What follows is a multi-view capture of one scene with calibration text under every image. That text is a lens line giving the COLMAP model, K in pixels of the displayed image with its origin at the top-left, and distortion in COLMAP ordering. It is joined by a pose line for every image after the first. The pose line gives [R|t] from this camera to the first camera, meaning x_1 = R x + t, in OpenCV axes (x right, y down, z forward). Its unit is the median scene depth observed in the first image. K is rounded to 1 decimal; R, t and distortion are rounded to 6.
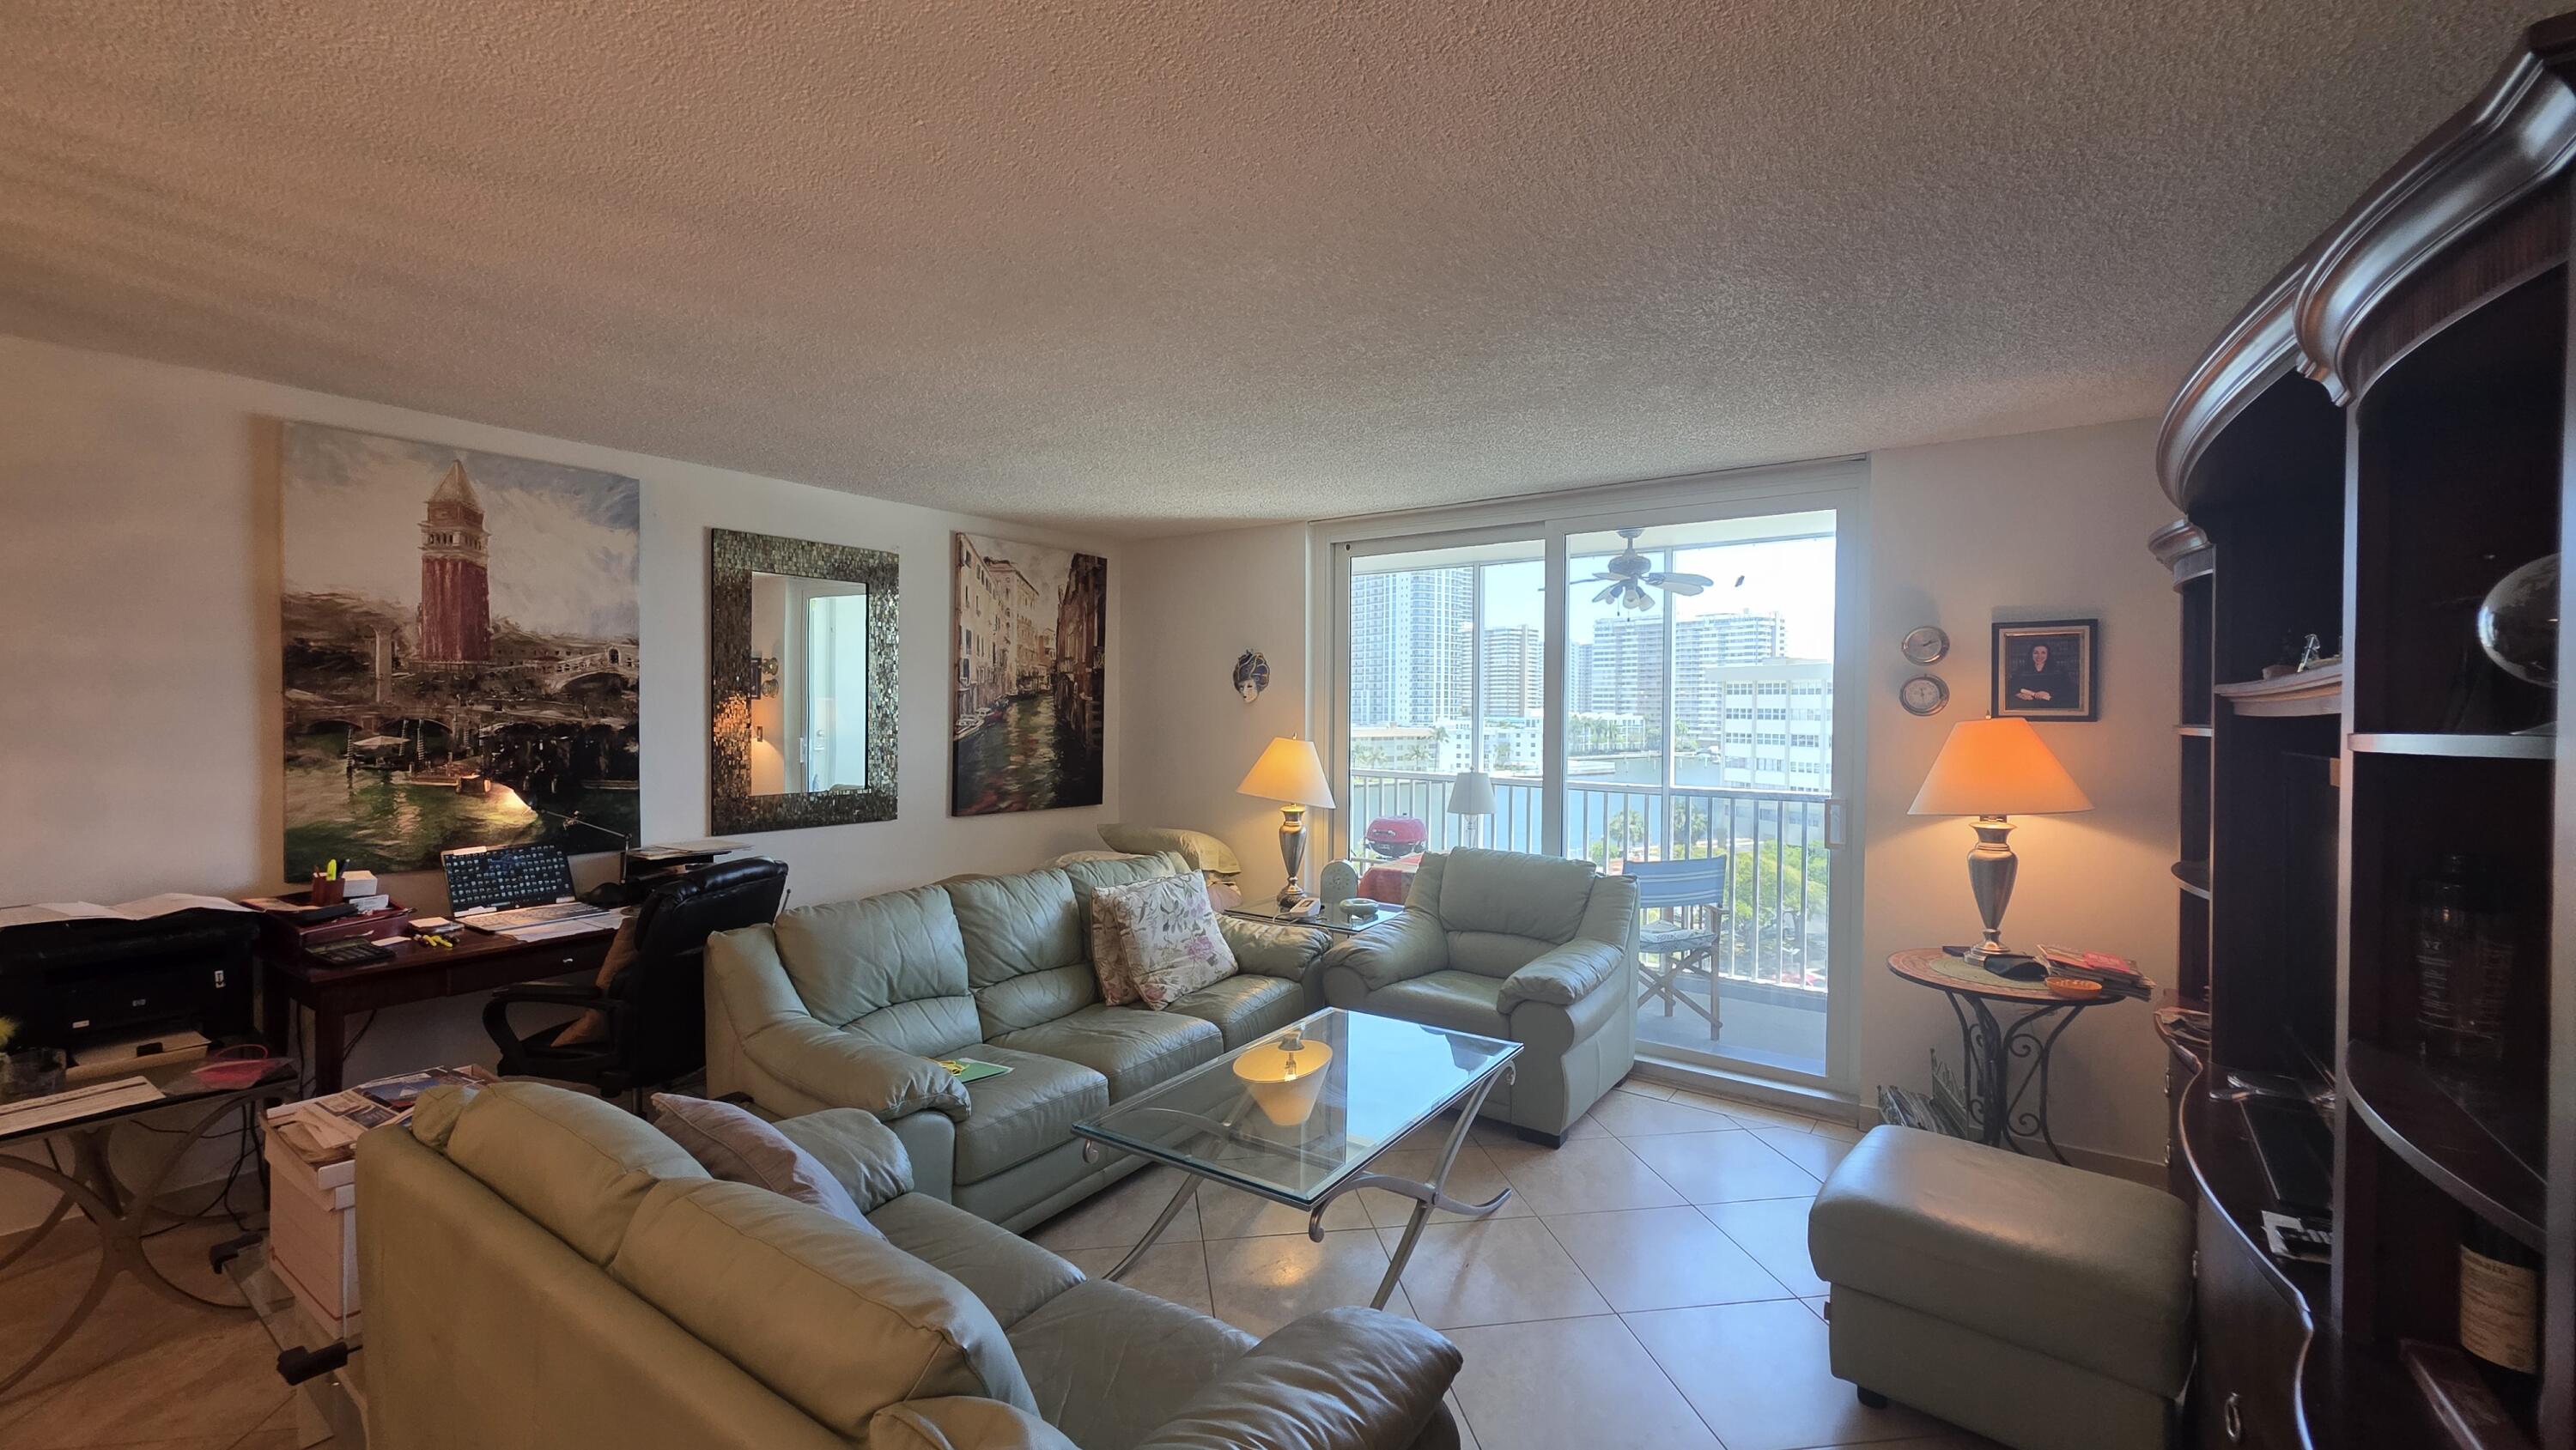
lens RADIAL K [[1034.2, 0, 1285.8], [0, 1034.2, 718.1], [0, 0, 1]] dist [0.002473, 0.000169]
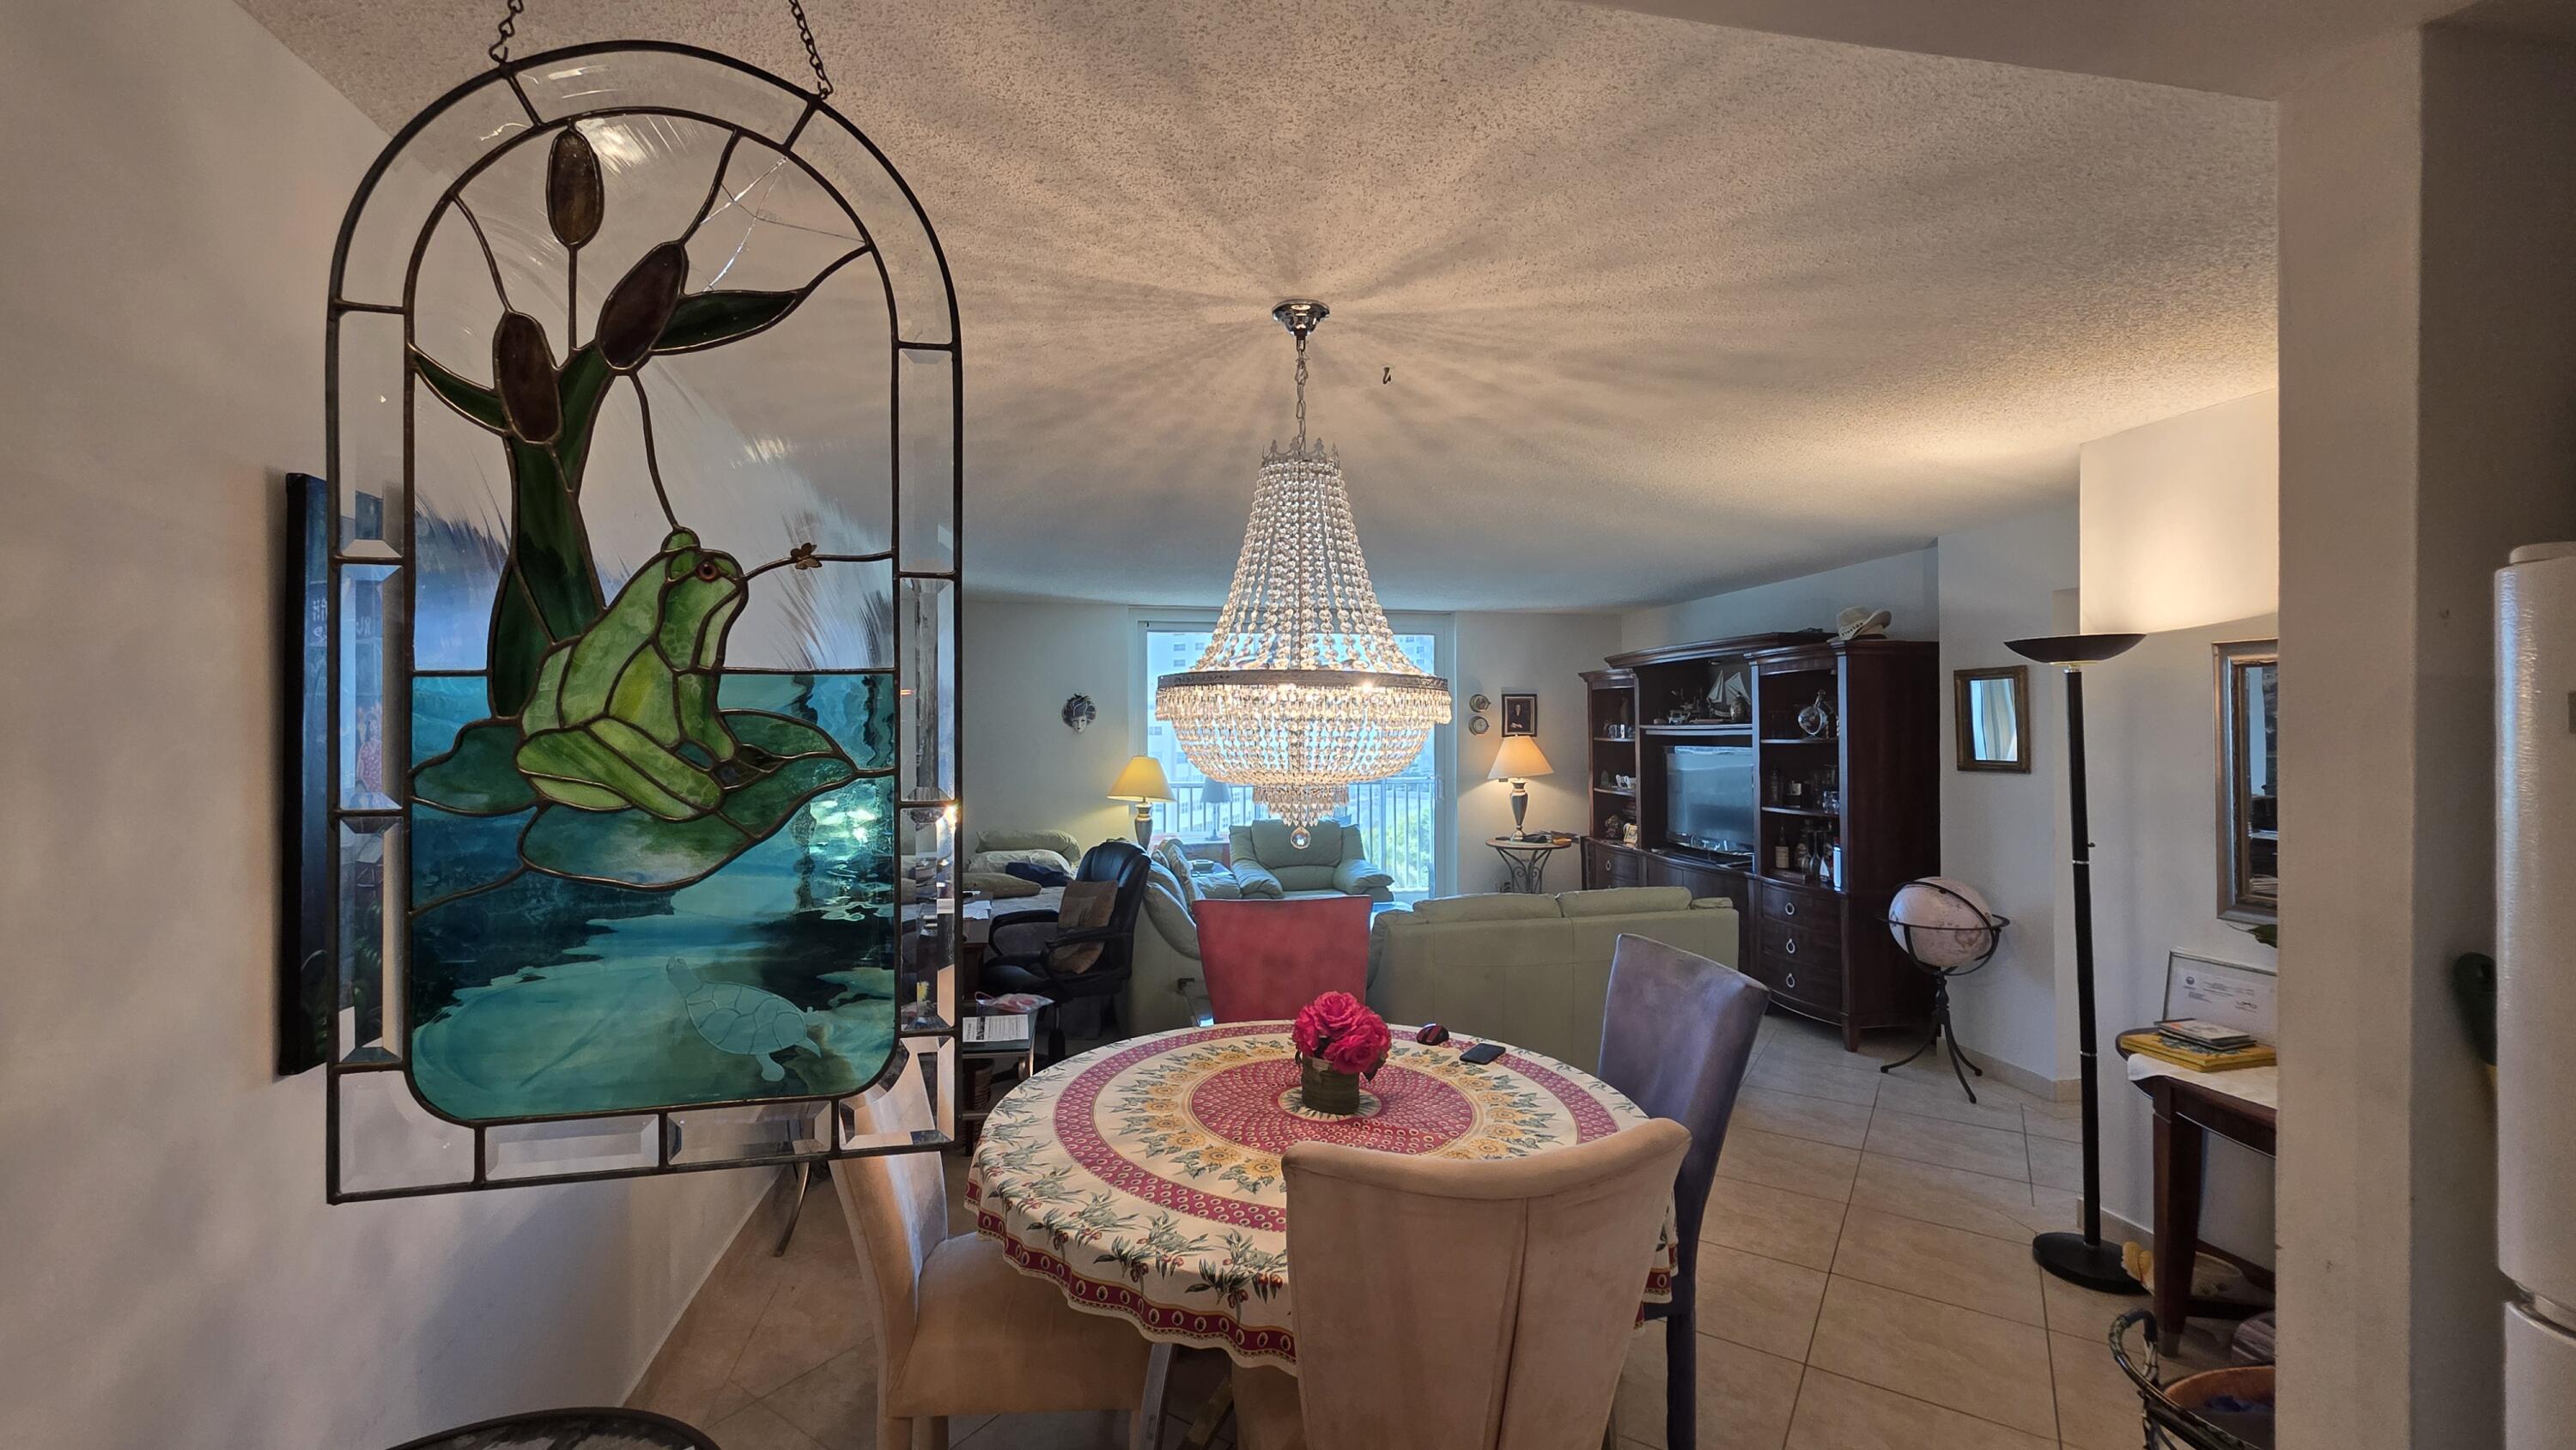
lens RADIAL K [[1034.2, 0, 1285.8], [0, 1034.2, 718.1], [0, 0, 1]] dist [0.002473, 0.000169]
pose [[0.682482, -0.005125, 0.730884, -1.184451], [0.018777, 0.999768, -0.010523, -0.021354], [-0.730661, 0.020906, 0.682420, -0.180689]]
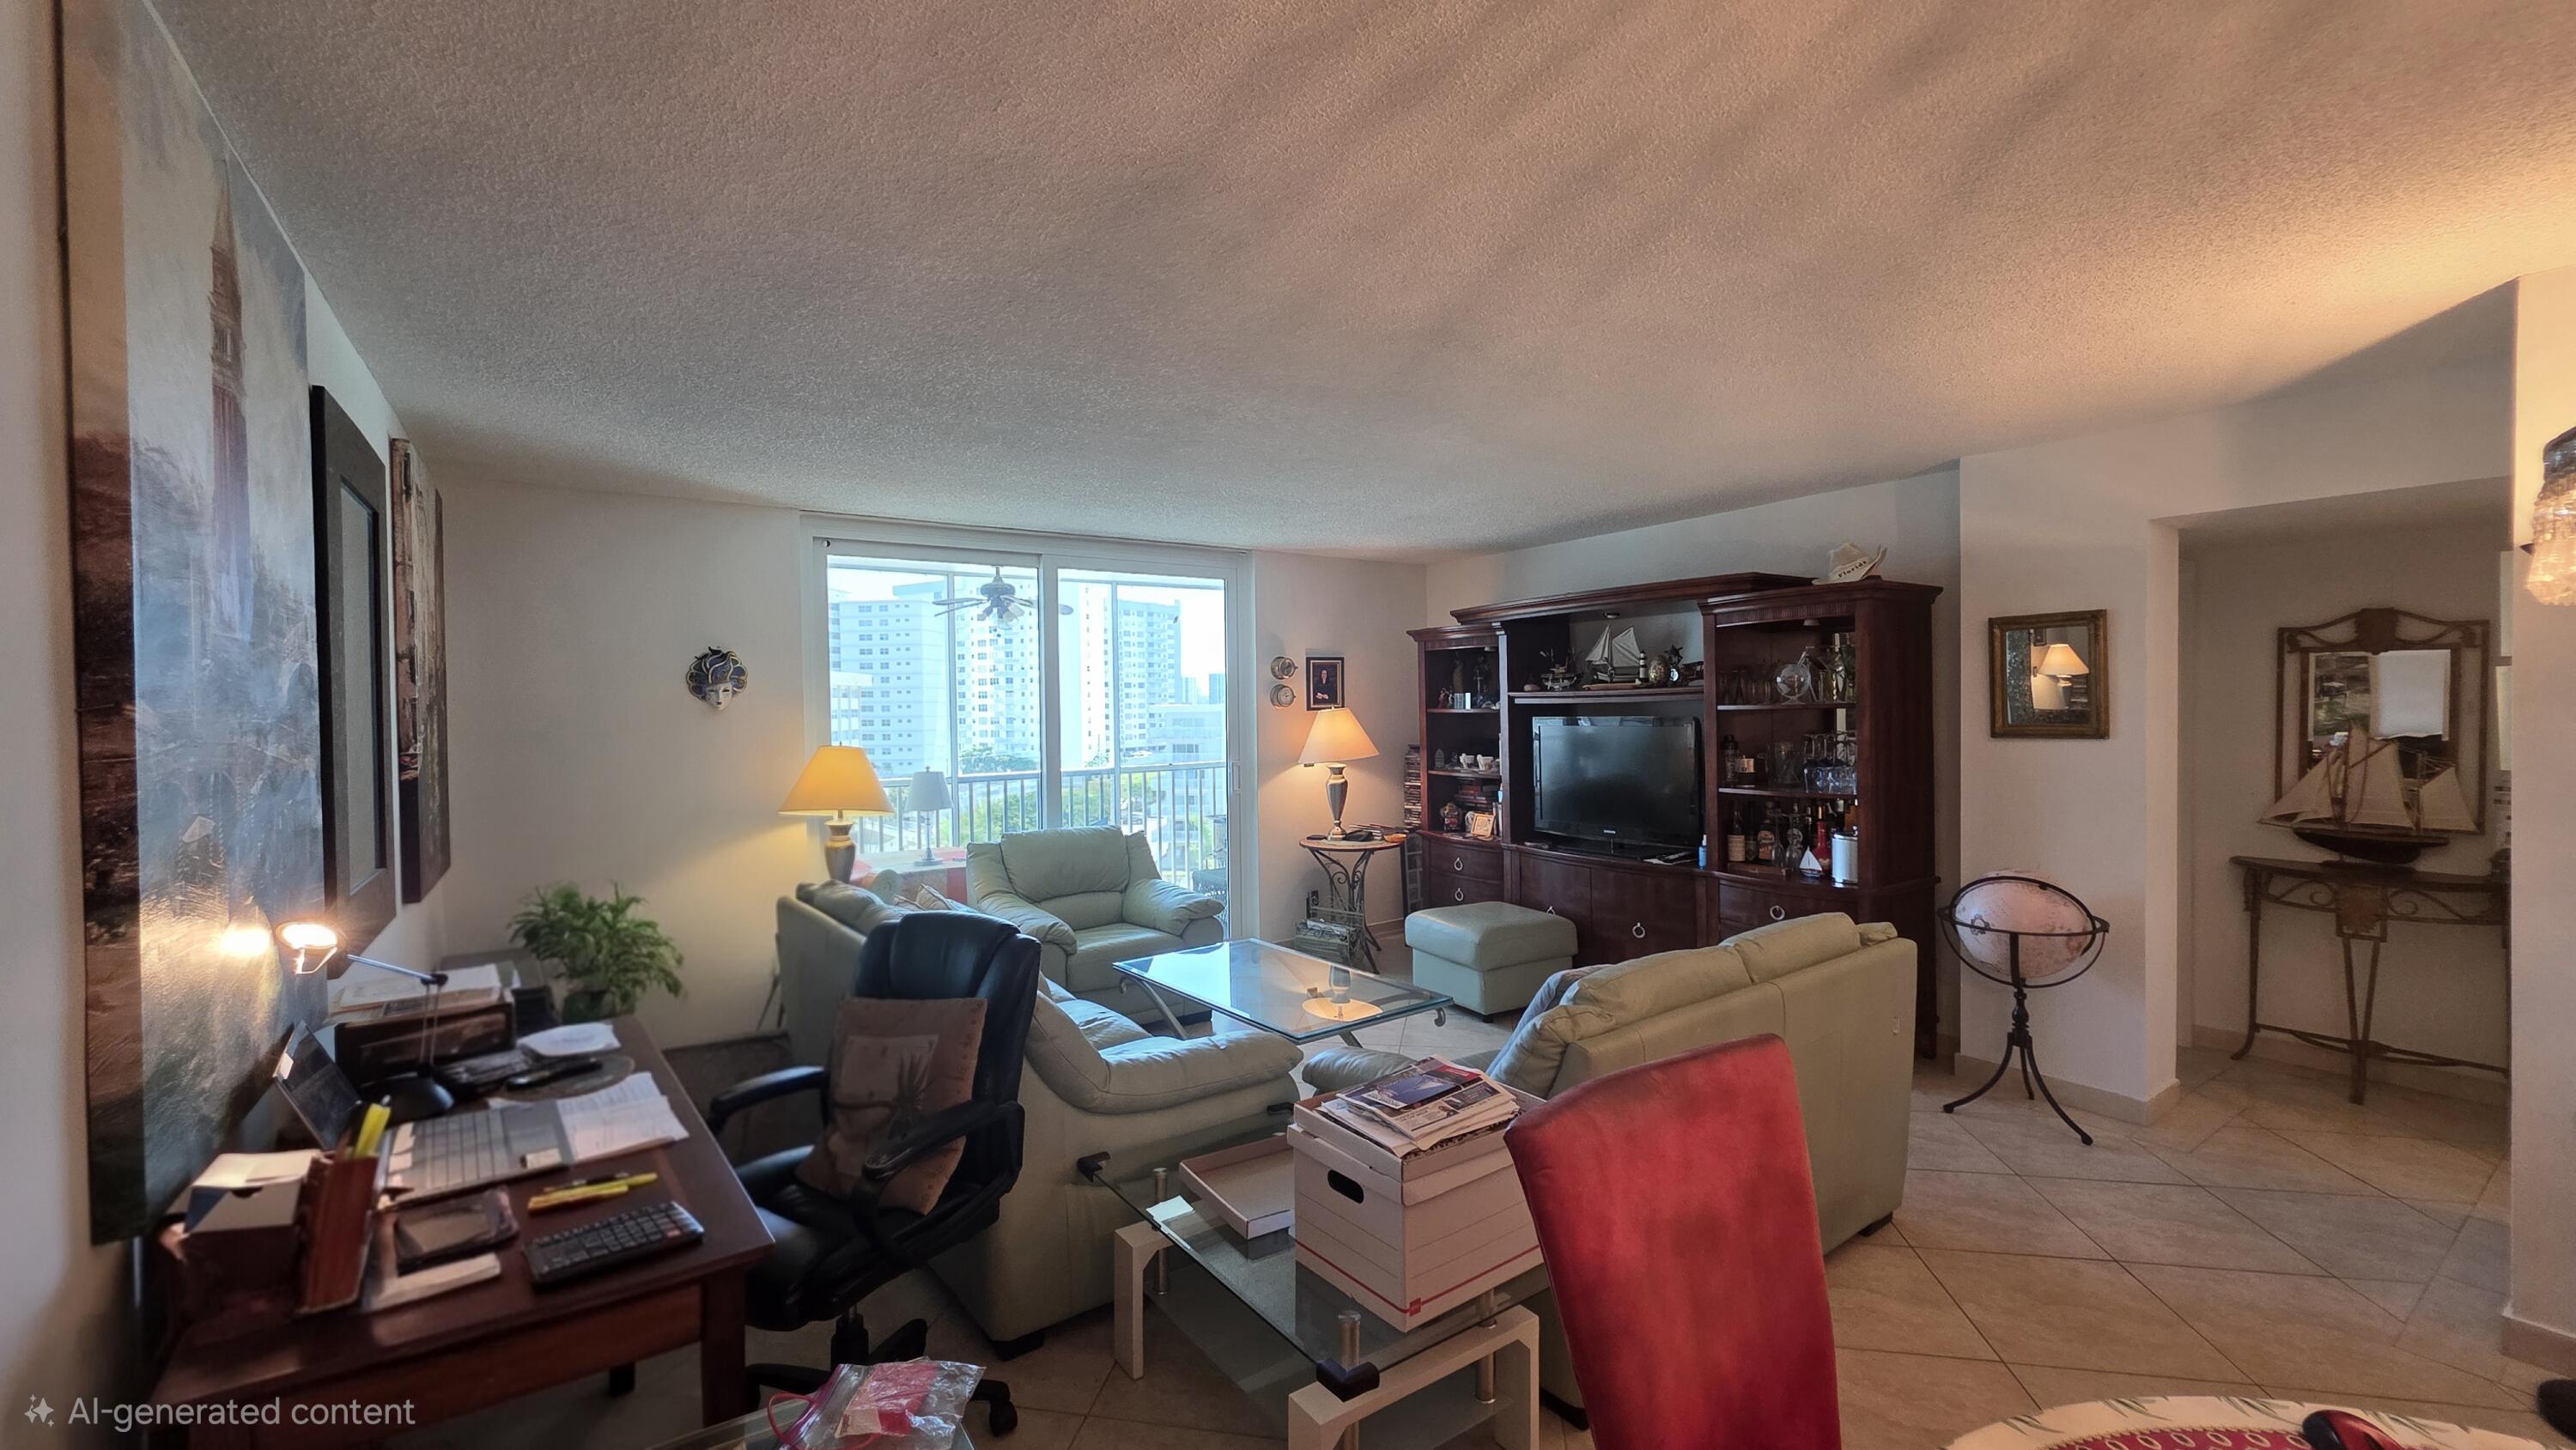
lens RADIAL K [[1034.2, 0, 1285.8], [0, 1034.2, 718.1], [0, 0, 1]] dist [0.002473, 0.000169]
pose [[0.332771, -0.025847, 0.942654, -0.947676], [0.028486, 0.999444, 0.017348, -0.014589], [-0.942577, 0.021079, 0.333322, 0.398354]]
